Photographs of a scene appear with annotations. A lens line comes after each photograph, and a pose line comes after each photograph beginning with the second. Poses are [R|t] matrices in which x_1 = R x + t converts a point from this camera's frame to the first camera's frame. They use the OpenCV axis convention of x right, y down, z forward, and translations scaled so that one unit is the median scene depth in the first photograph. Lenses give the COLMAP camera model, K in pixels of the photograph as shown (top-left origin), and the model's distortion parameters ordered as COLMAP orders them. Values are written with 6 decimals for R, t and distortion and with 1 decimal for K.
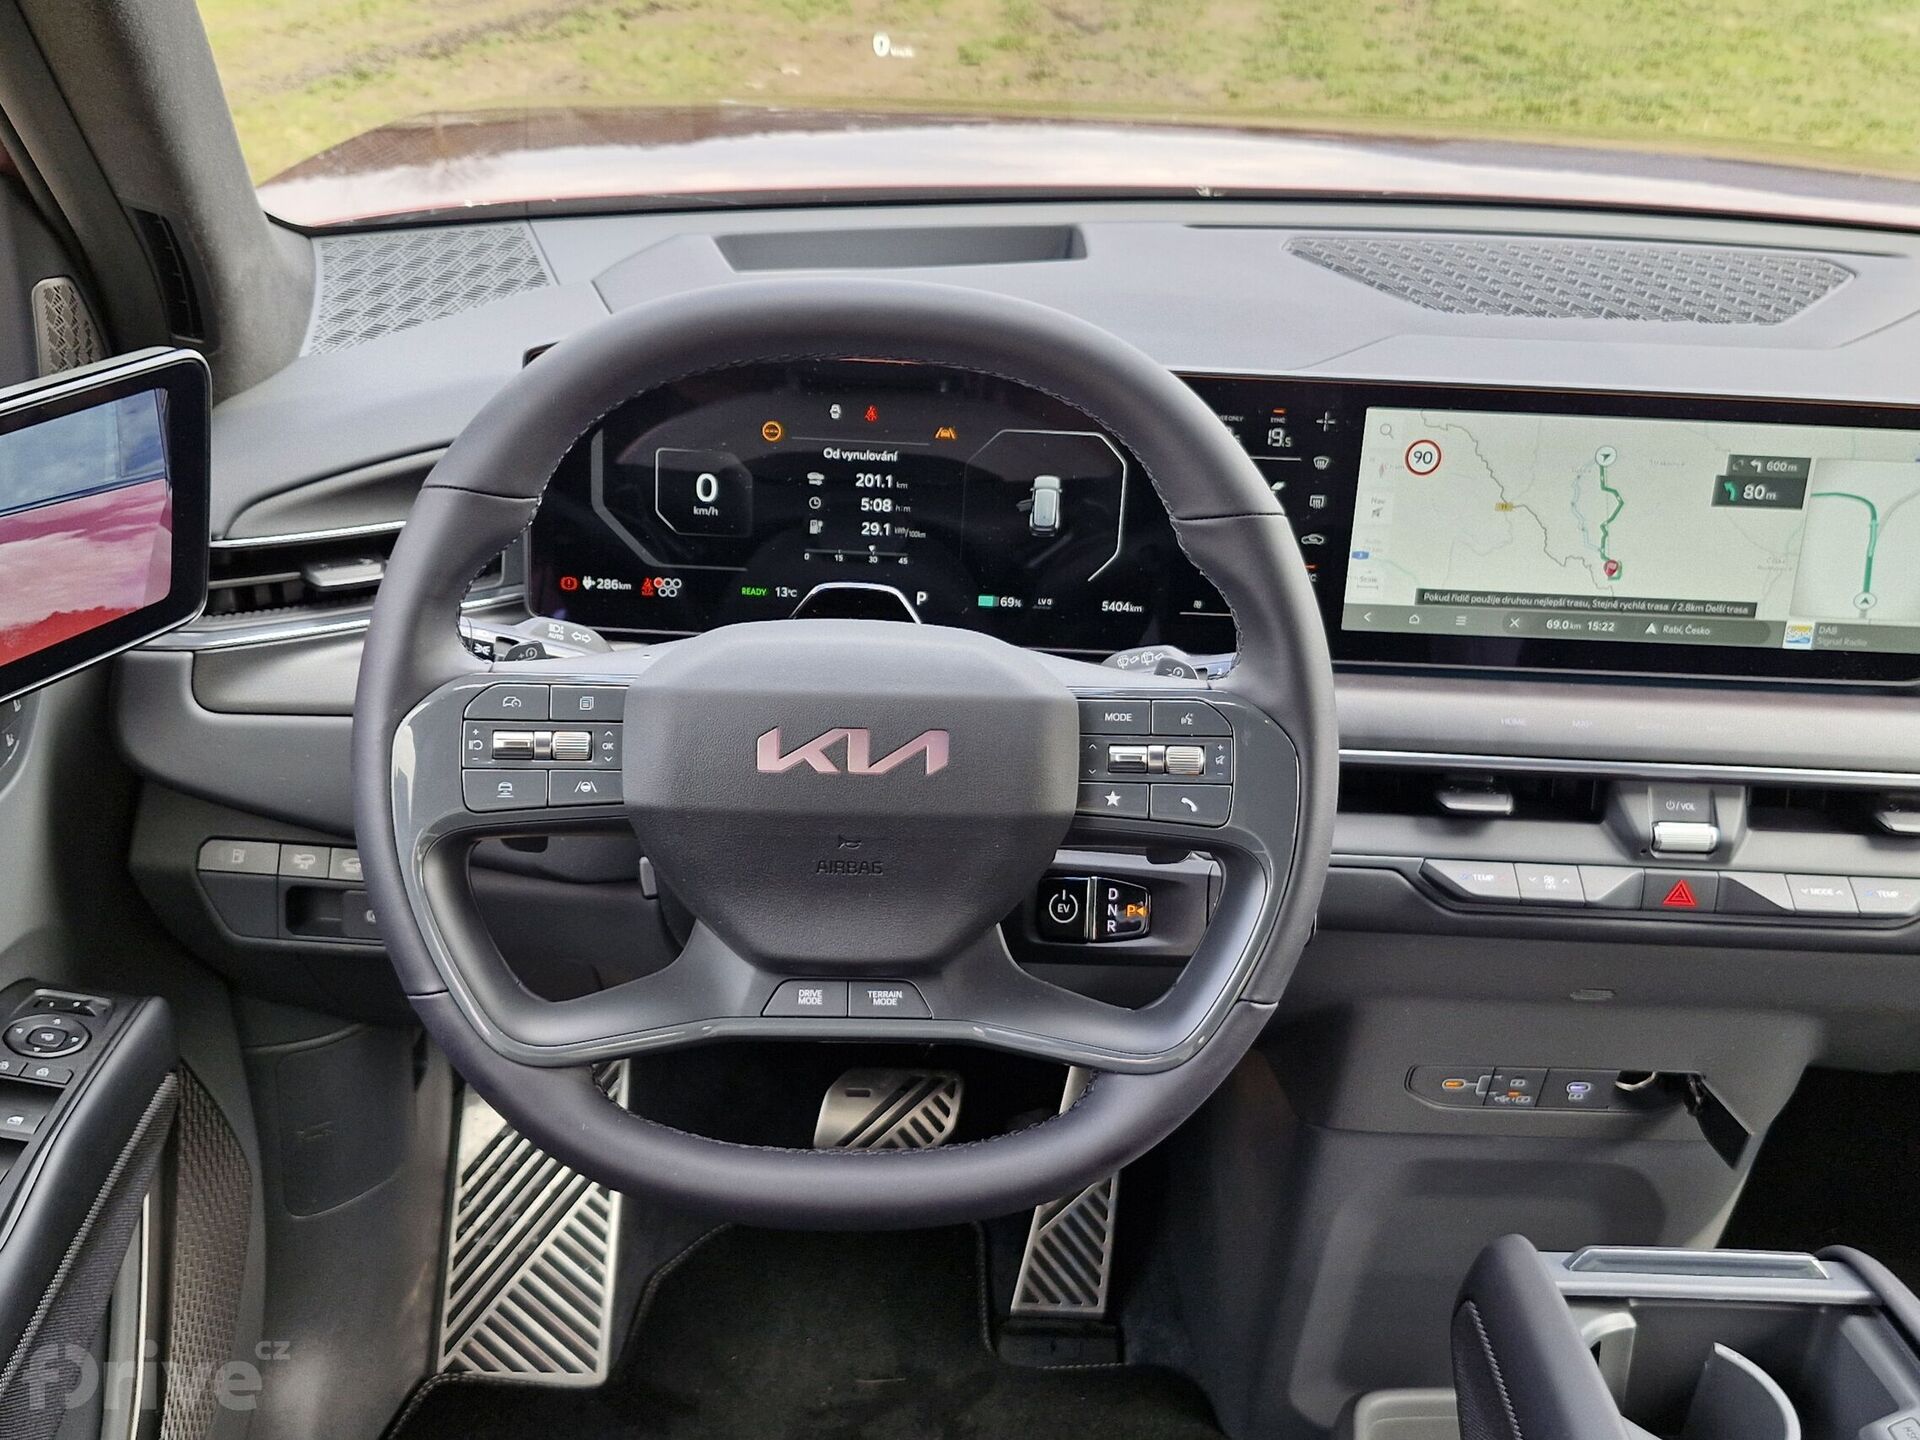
lens RADIAL K [[2089.3, 0, 951.2], [0, 2089.3, 730.6], [0, 0, 1]] dist [0.129589, -0.258843]
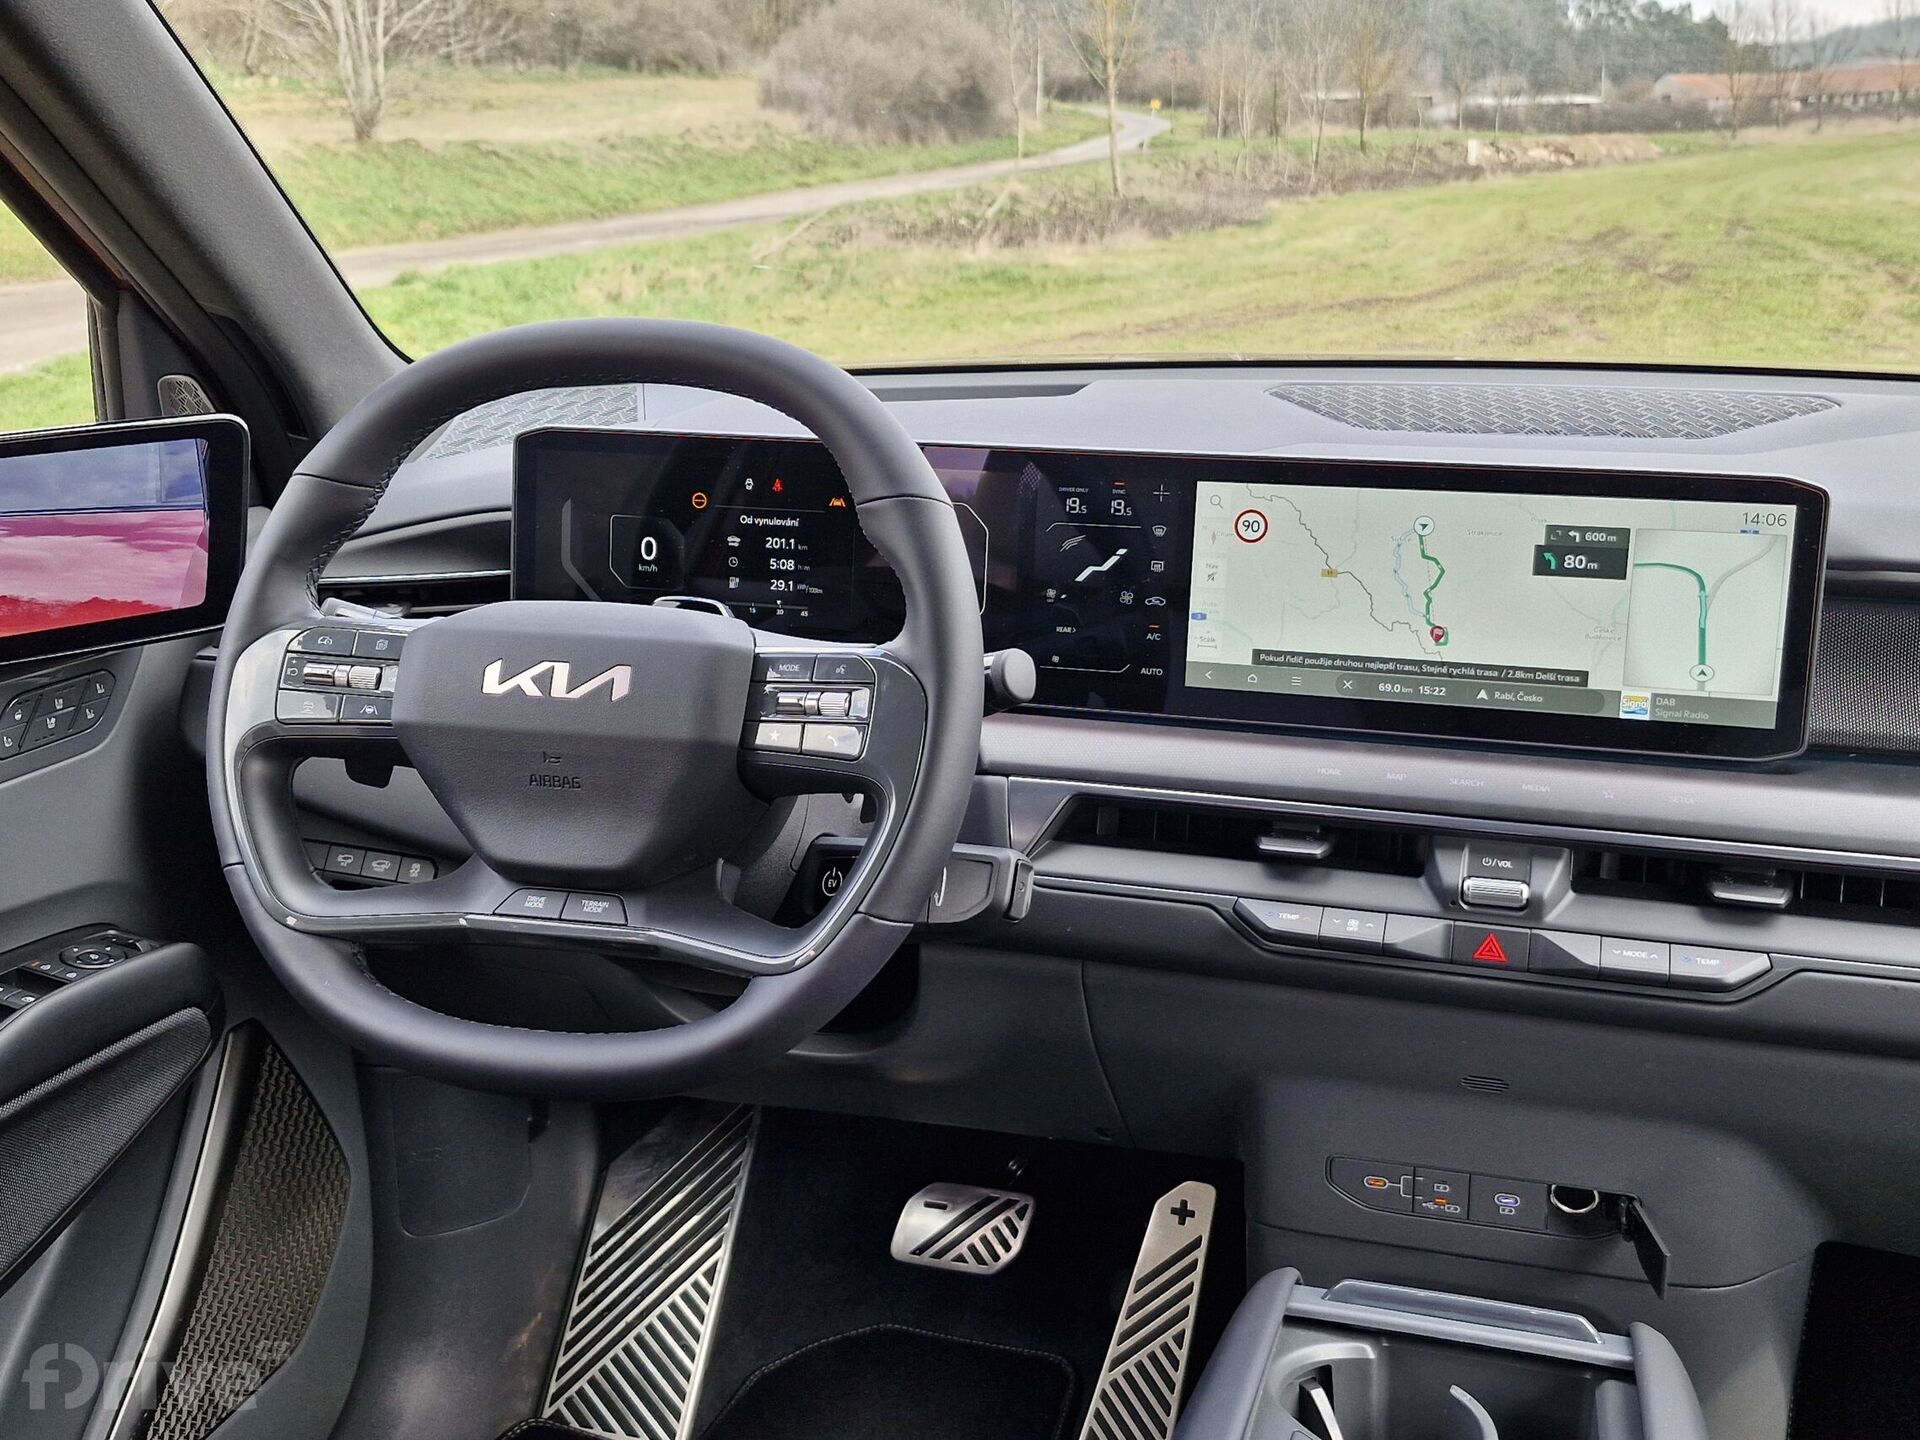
lens RADIAL K [[2089.3, 0, 951.2], [0, 2089.3, 730.6], [0, 0, 1]] dist [0.129589, -0.258843]
pose [[0.949242, 0.029853, -0.313128, 0.411747], [-0.086720, 0.981743, -0.169293, 0.168071], [0.302358, 0.187855, 0.934500, -0.040349]]
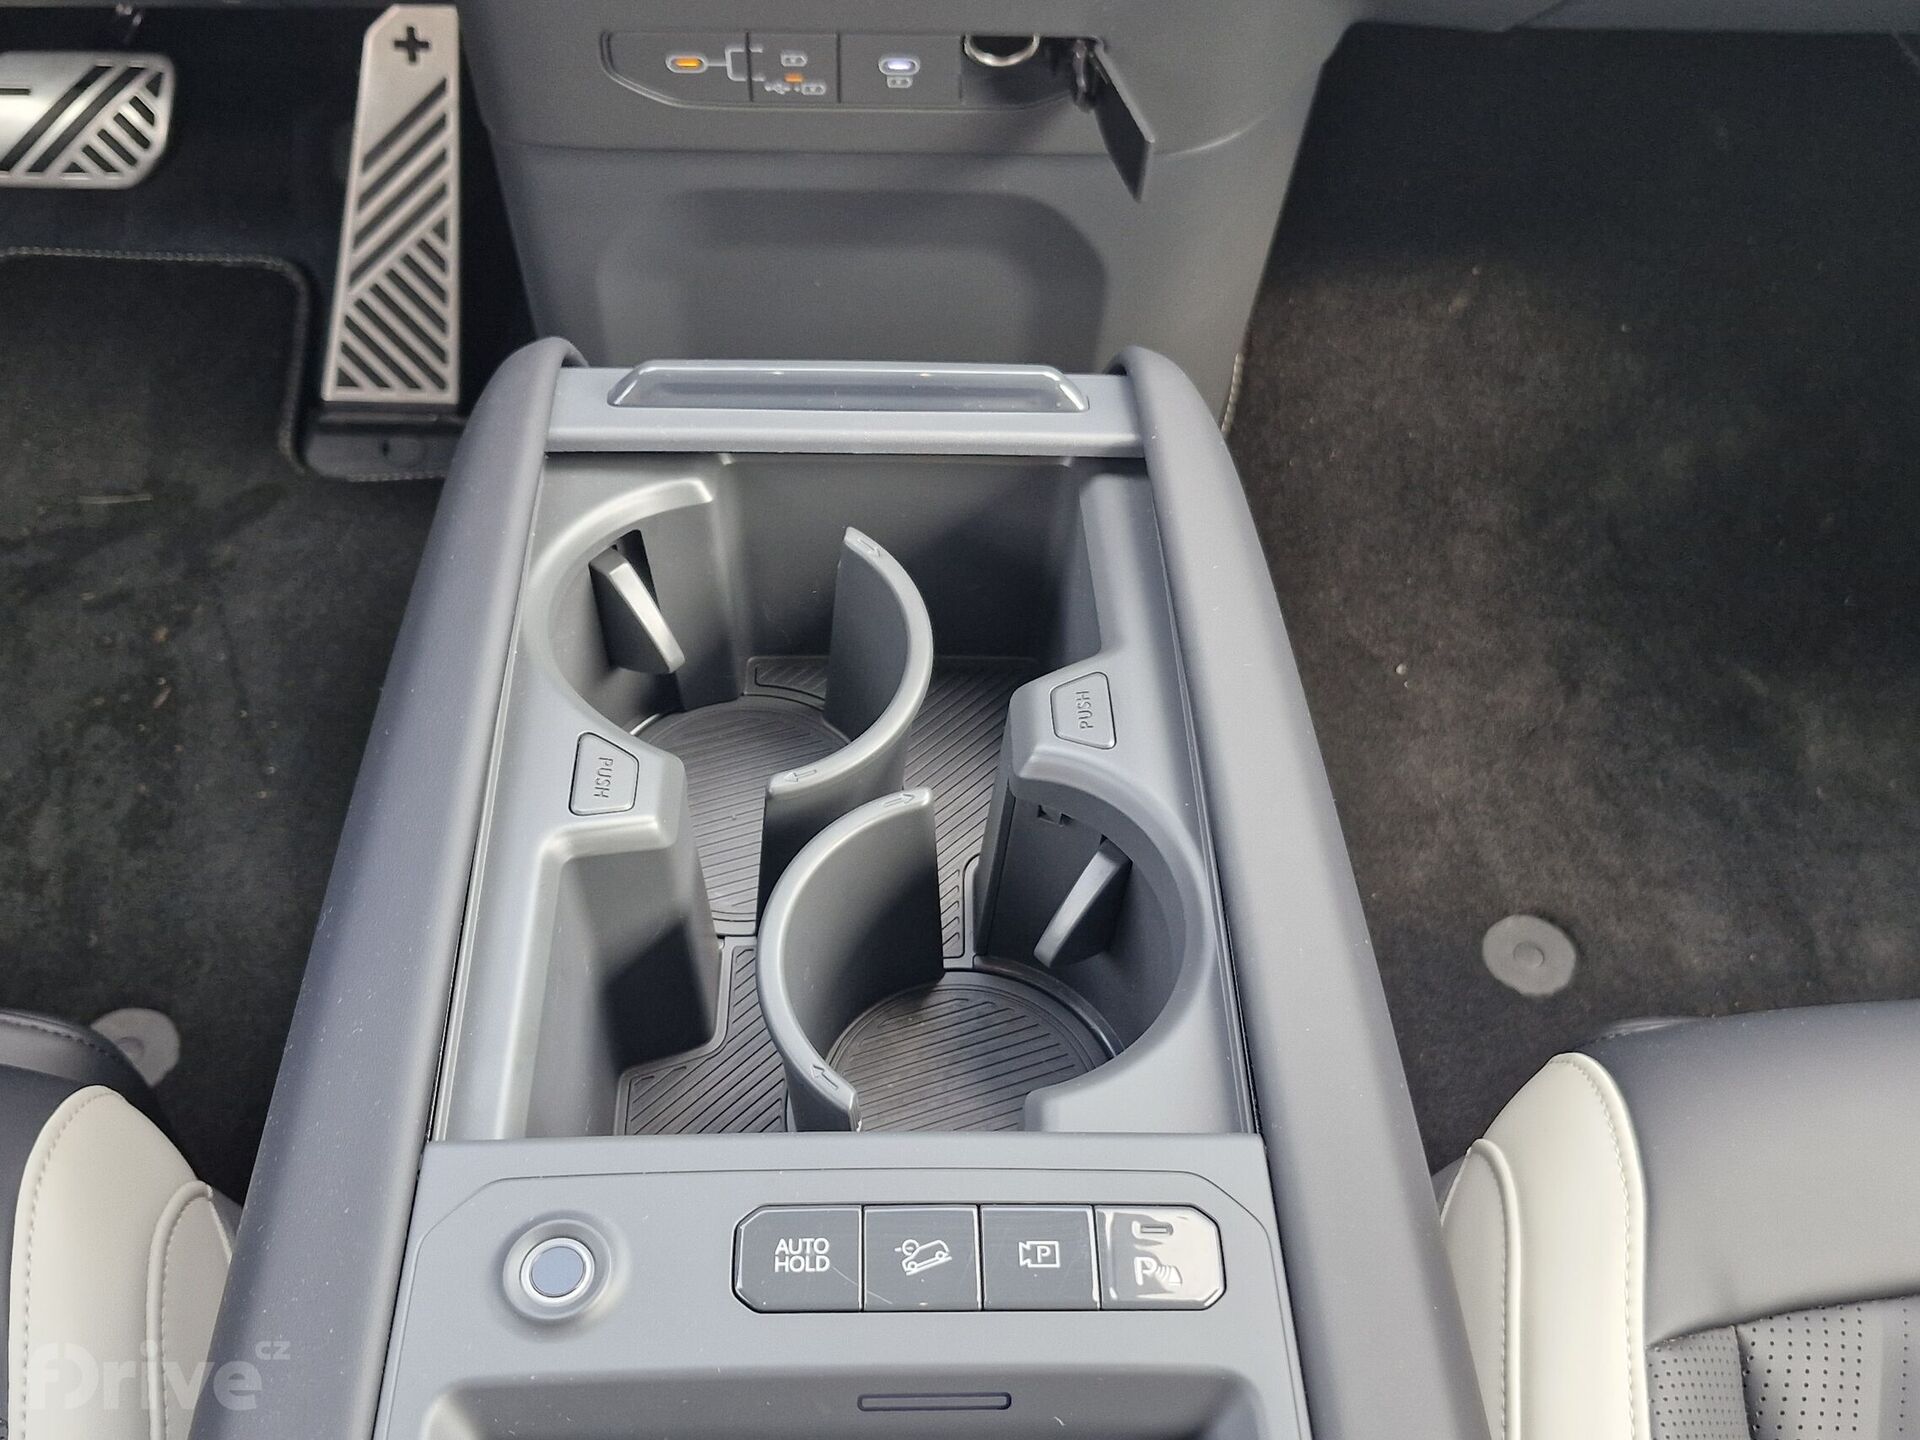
lens RADIAL K [[2089.3, 0, 951.2], [0, 2089.3, 730.6], [0, 0, 1]] dist [0.129589, -0.258843]
pose [[0.999891, -0.009391, -0.011373, 0.369939], [0.013493, 0.893818, 0.448226, 0.082047], [0.005956, -0.448331, 0.893848, 0.450102]]
